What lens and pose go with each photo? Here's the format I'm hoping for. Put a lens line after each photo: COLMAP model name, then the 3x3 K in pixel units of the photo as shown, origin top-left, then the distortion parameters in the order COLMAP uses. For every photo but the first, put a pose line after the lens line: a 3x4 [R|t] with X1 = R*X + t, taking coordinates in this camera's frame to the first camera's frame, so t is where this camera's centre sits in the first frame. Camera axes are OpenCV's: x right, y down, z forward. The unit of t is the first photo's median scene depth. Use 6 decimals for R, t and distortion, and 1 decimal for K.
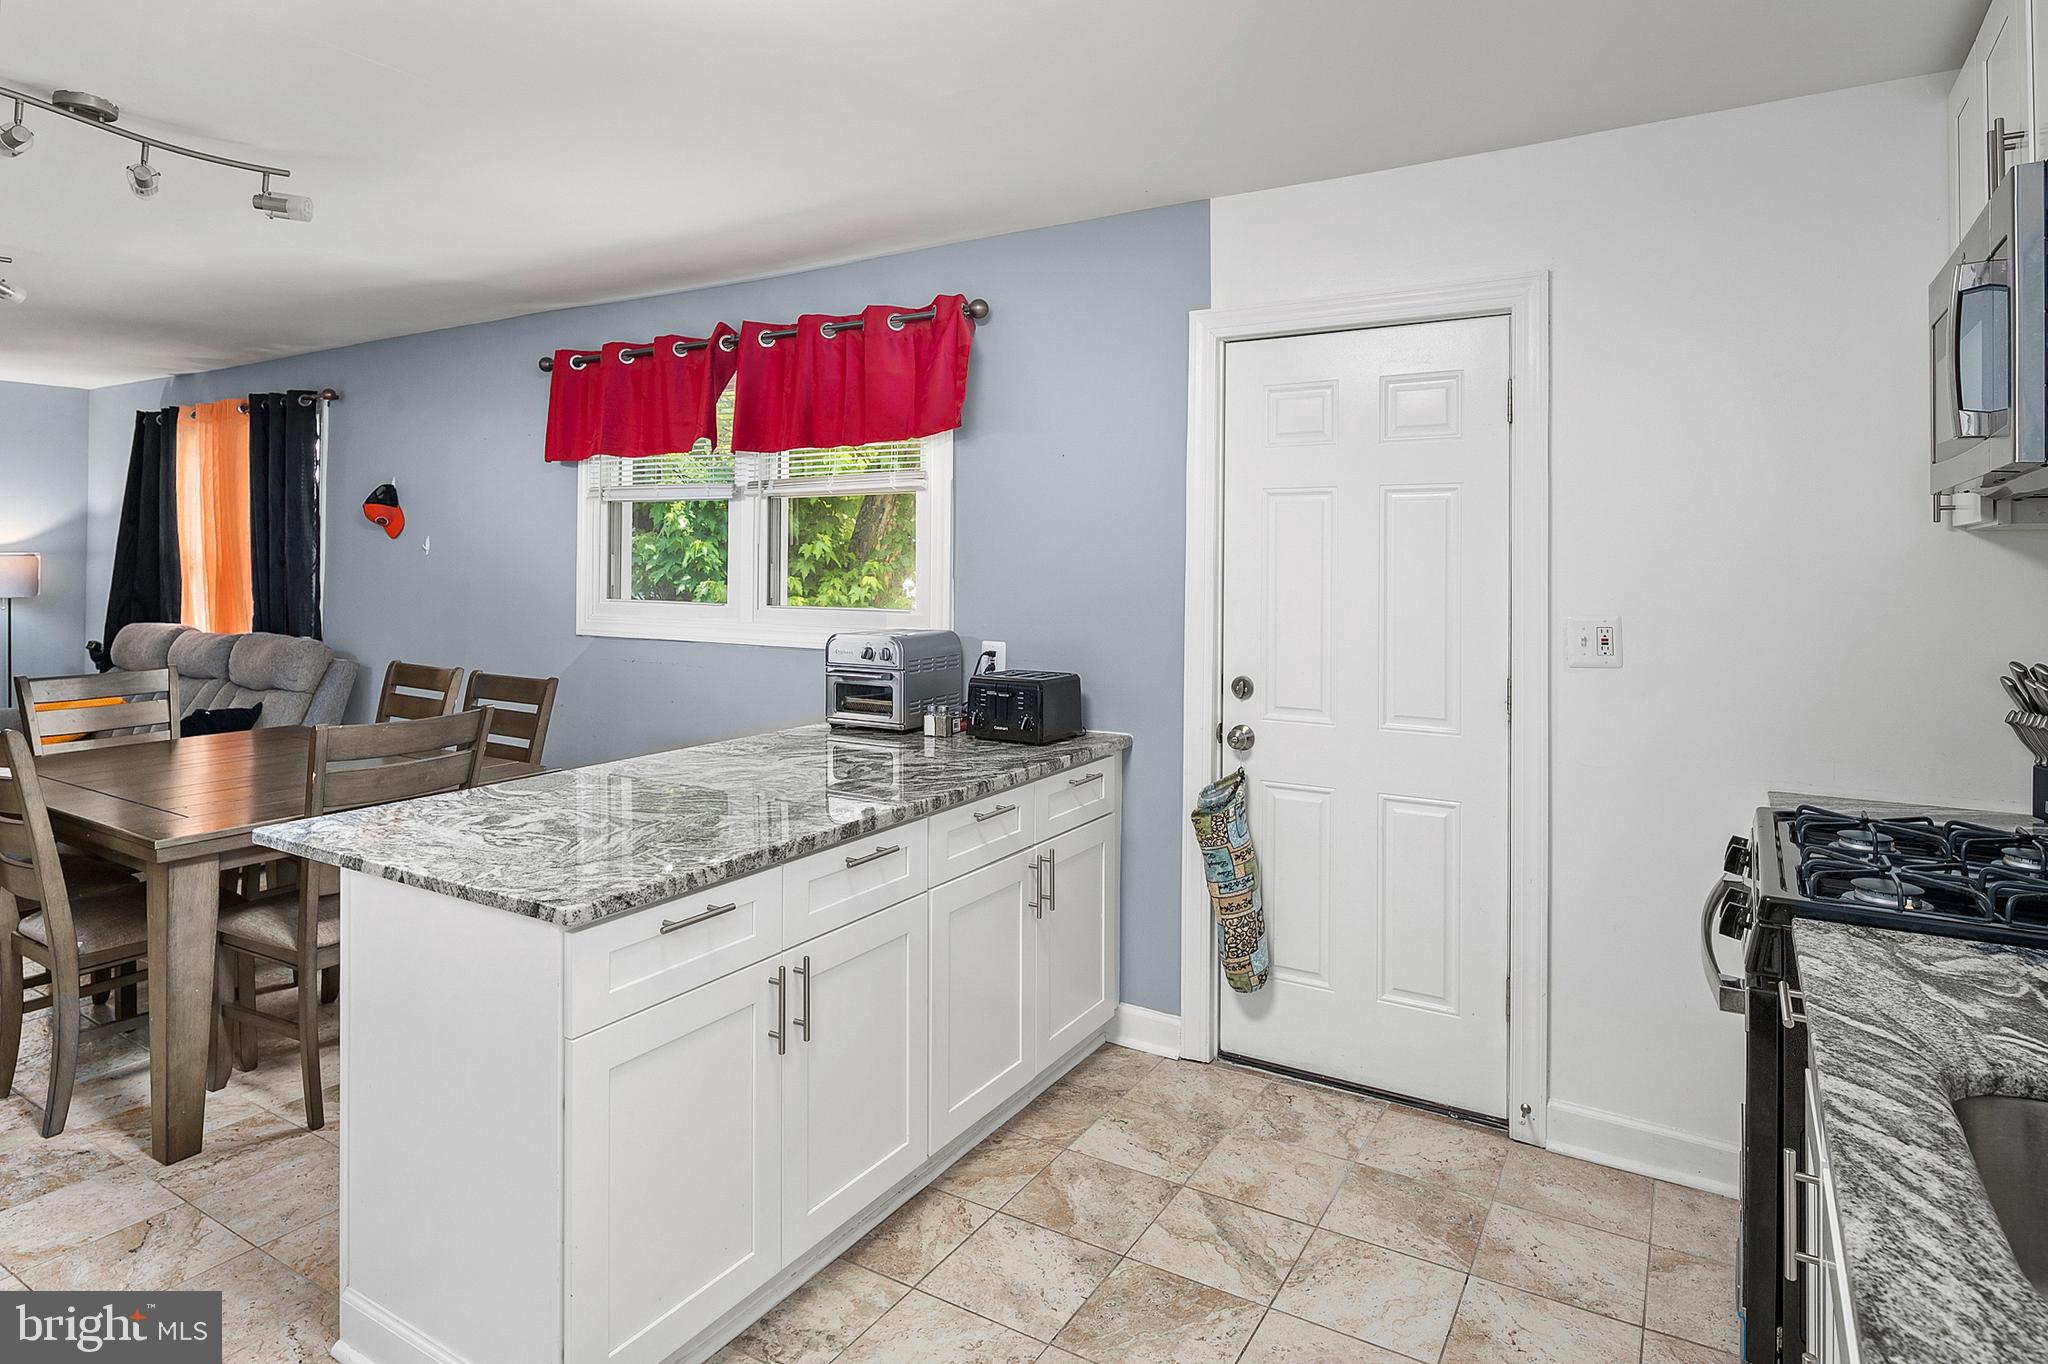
lens RADIAL K [[1118.3, 0, 1041.4], [0, 1118.3, 589.0], [0, 0, 1]] dist [-0.003870, -0.006783]
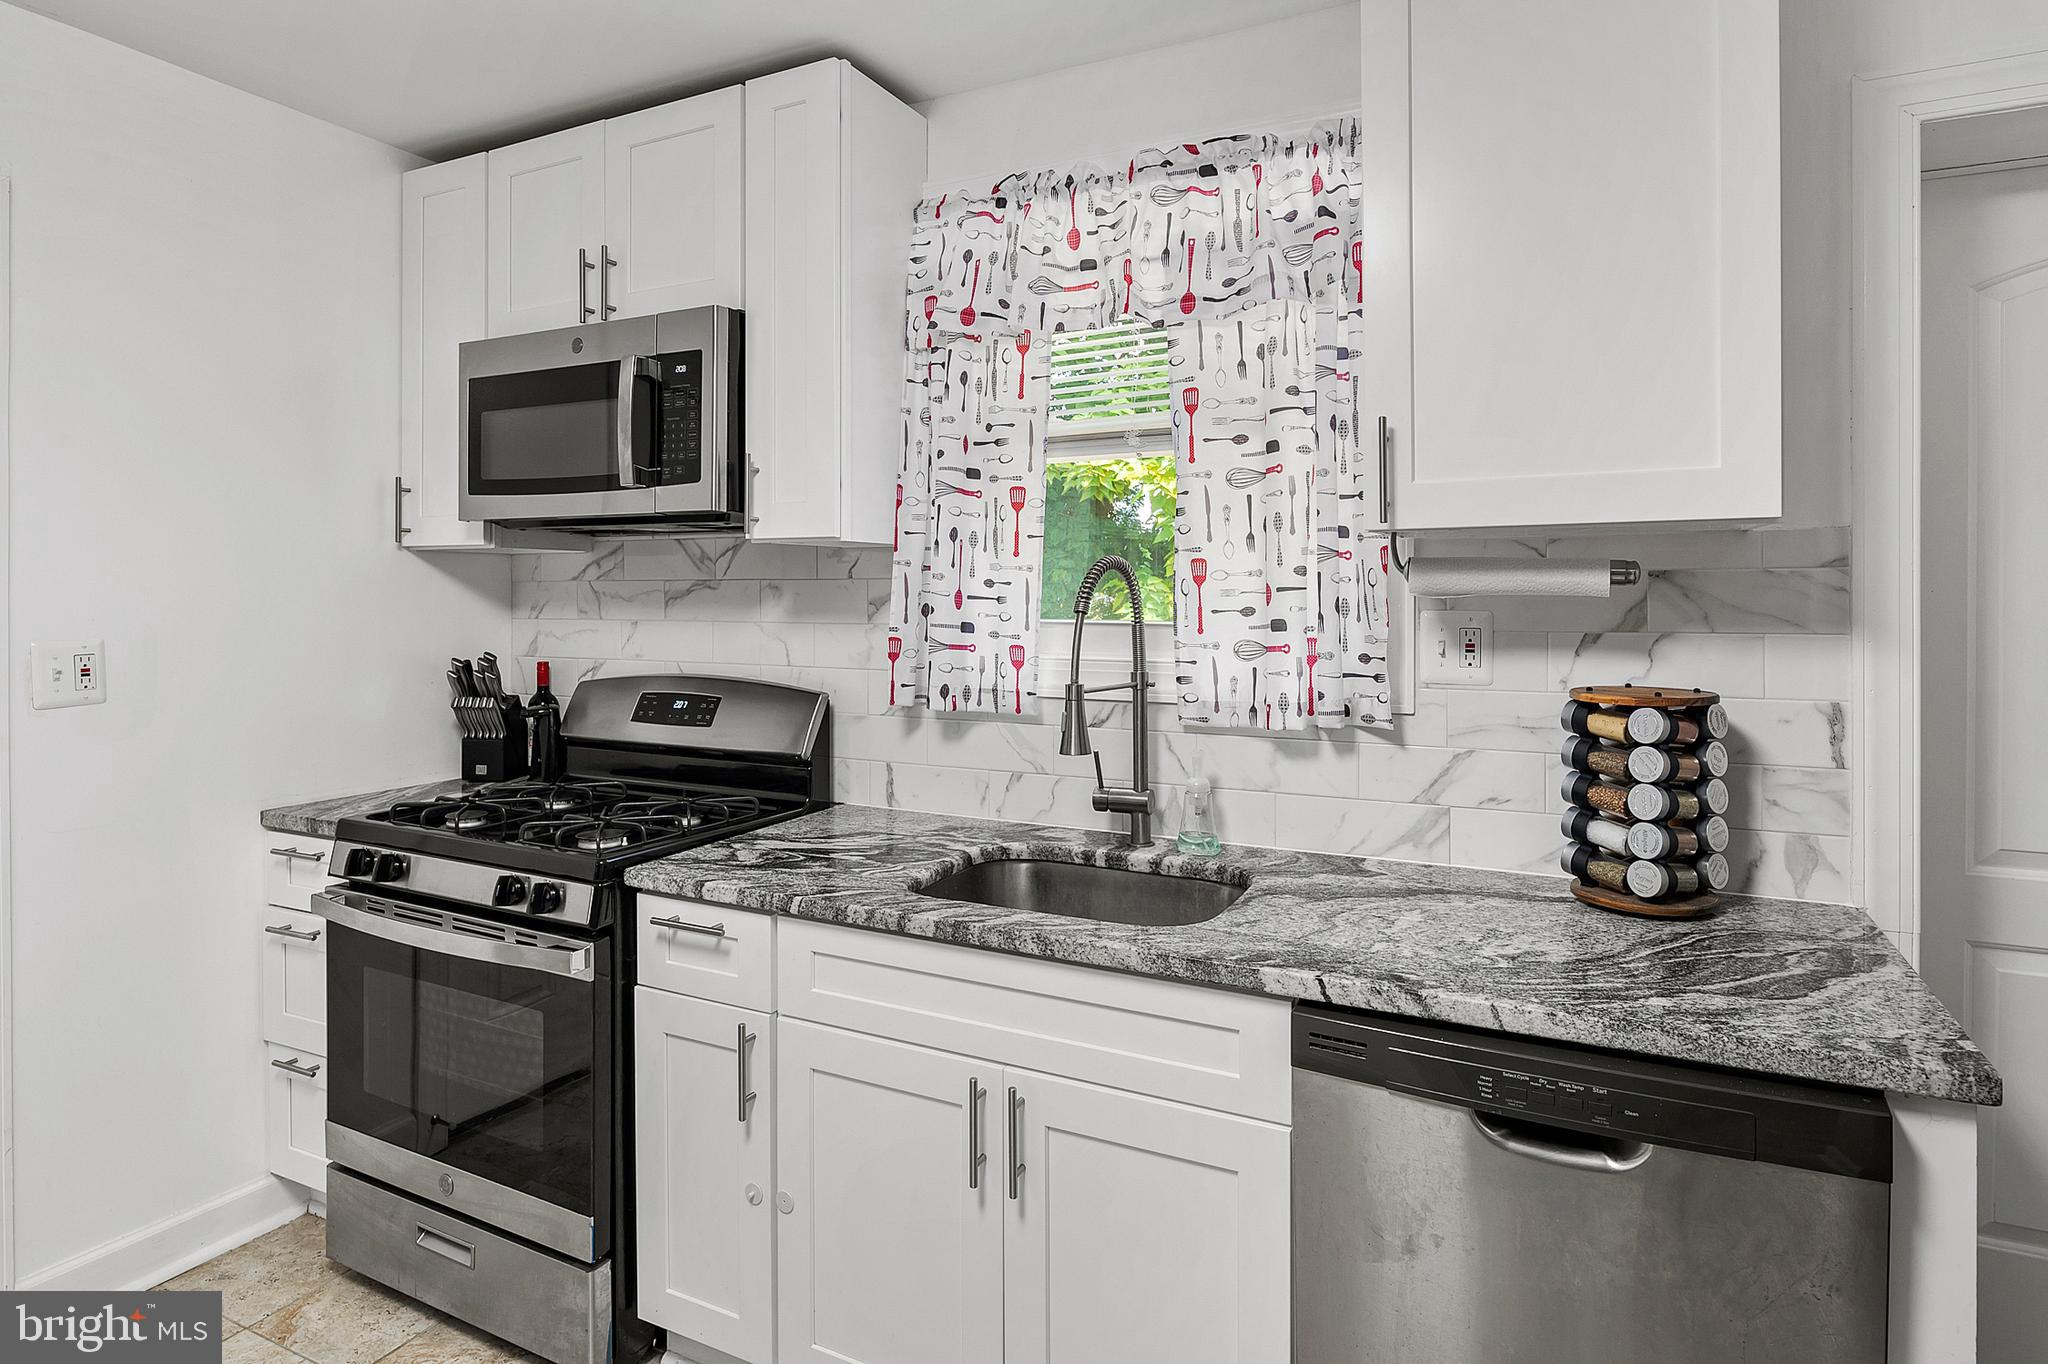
lens RADIAL K [[1118.3, 0, 1012.3], [0, 1118.3, 600.2], [0, 0, 1]] dist [-0.003870, -0.006783]
pose [[-0.087701, -0.022104, 0.995902, -0.172964], [0.001408, 0.999750, 0.022313, -0.010769], [-0.996146, 0.003360, -0.087648, 0.199180]]
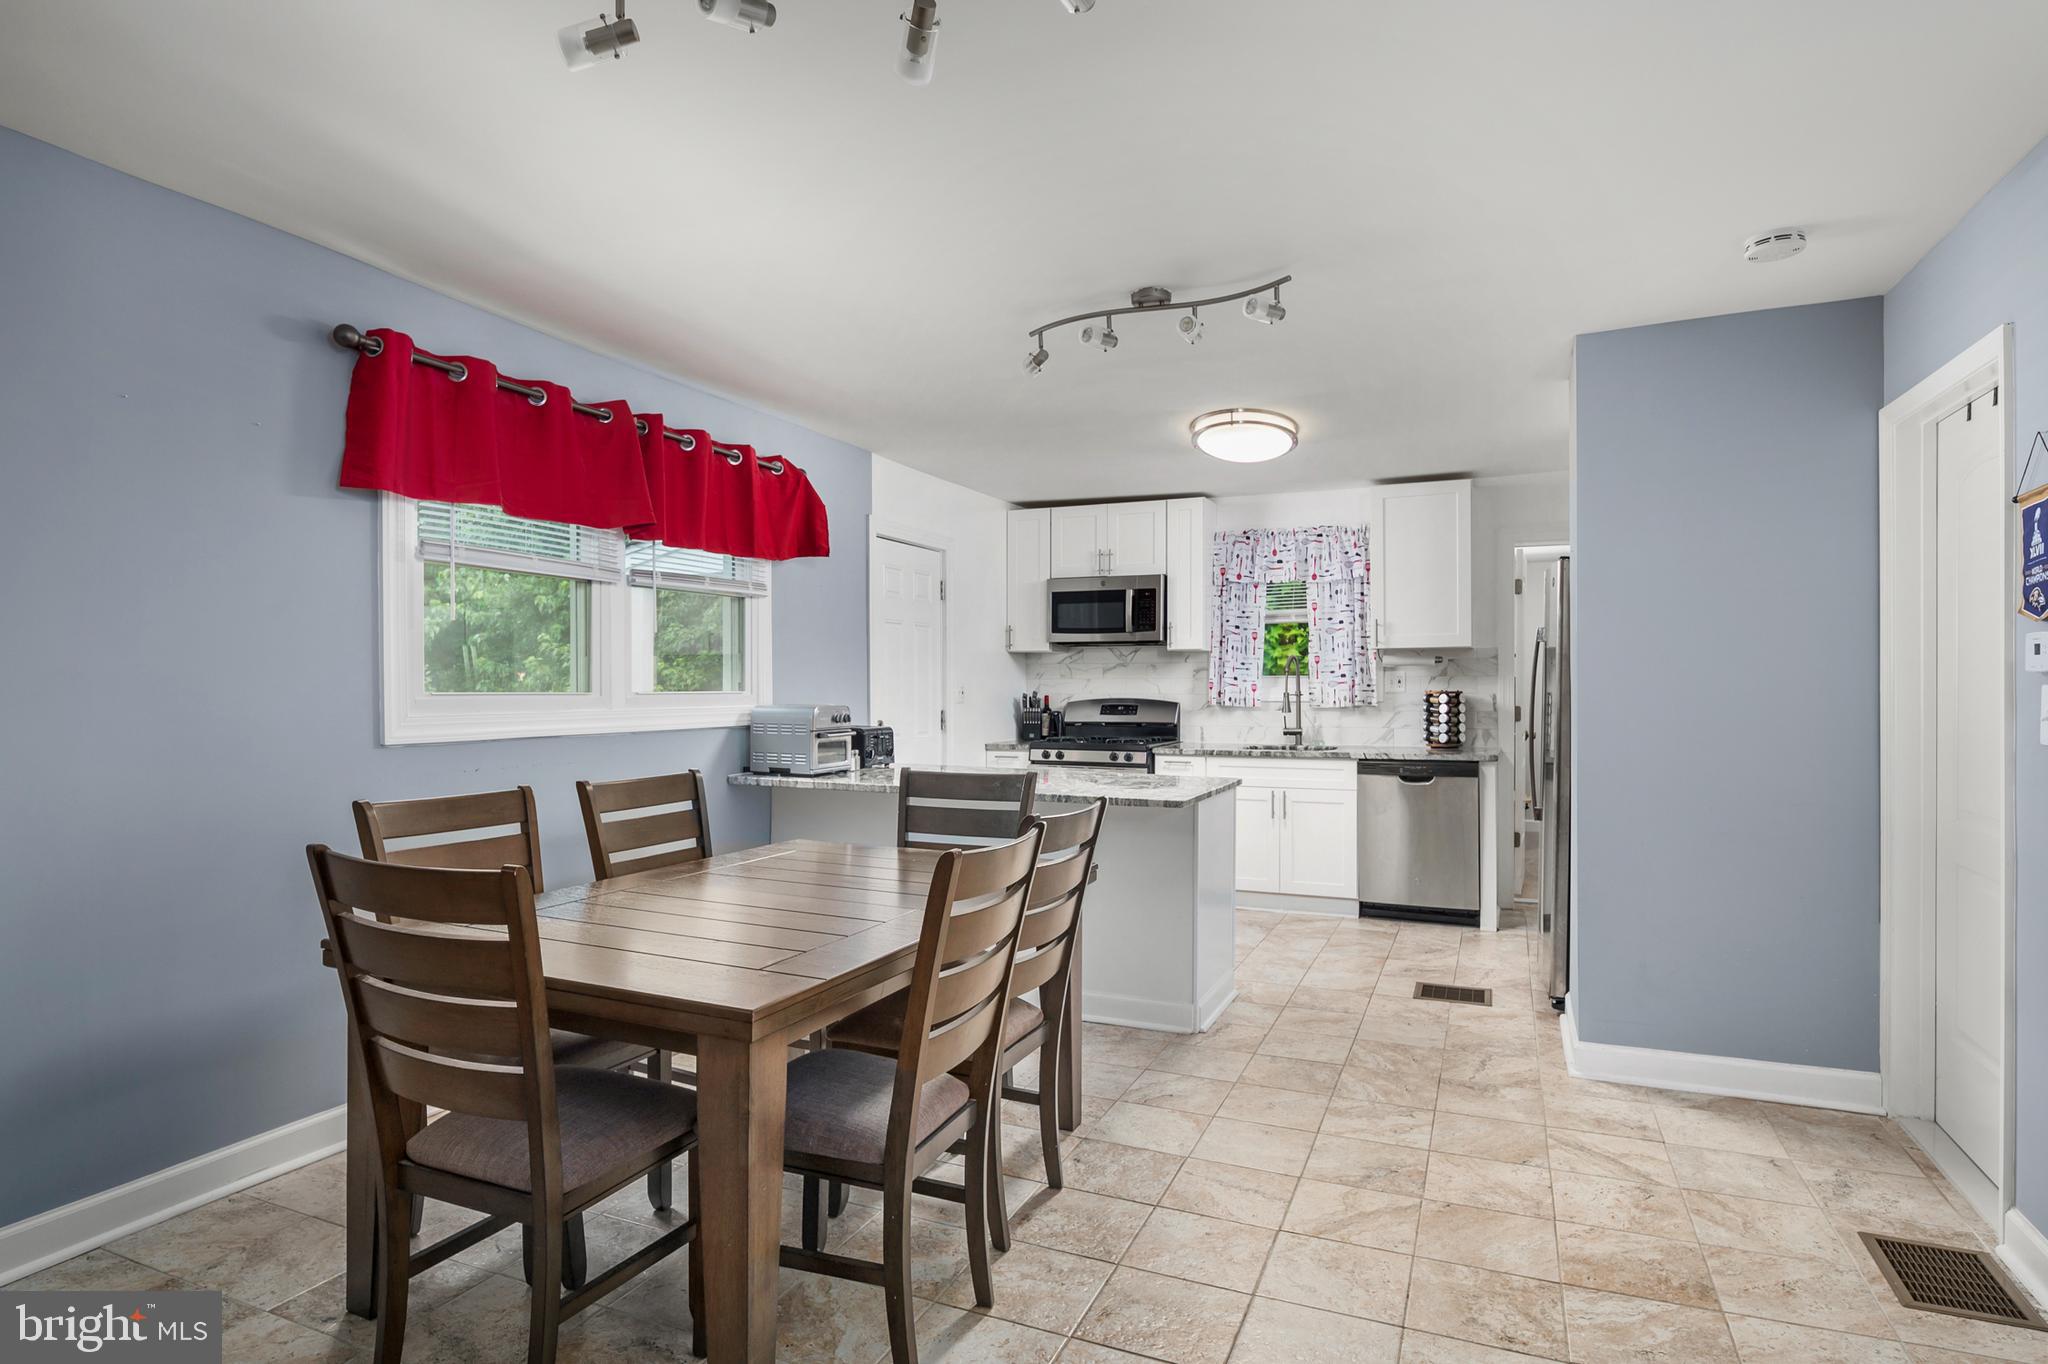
lens RADIAL K [[1118.3, 0, 1017.7], [0, 1118.3, 693.5], [0, 0, 1]] dist [-0.003870, -0.006783]
pose [[-0.134098, -0.024328, 0.990669, -0.994739], [0.002814, 0.999685, 0.024930, -0.005978], [-0.990964, 0.006131, -0.133988, 0.604104]]
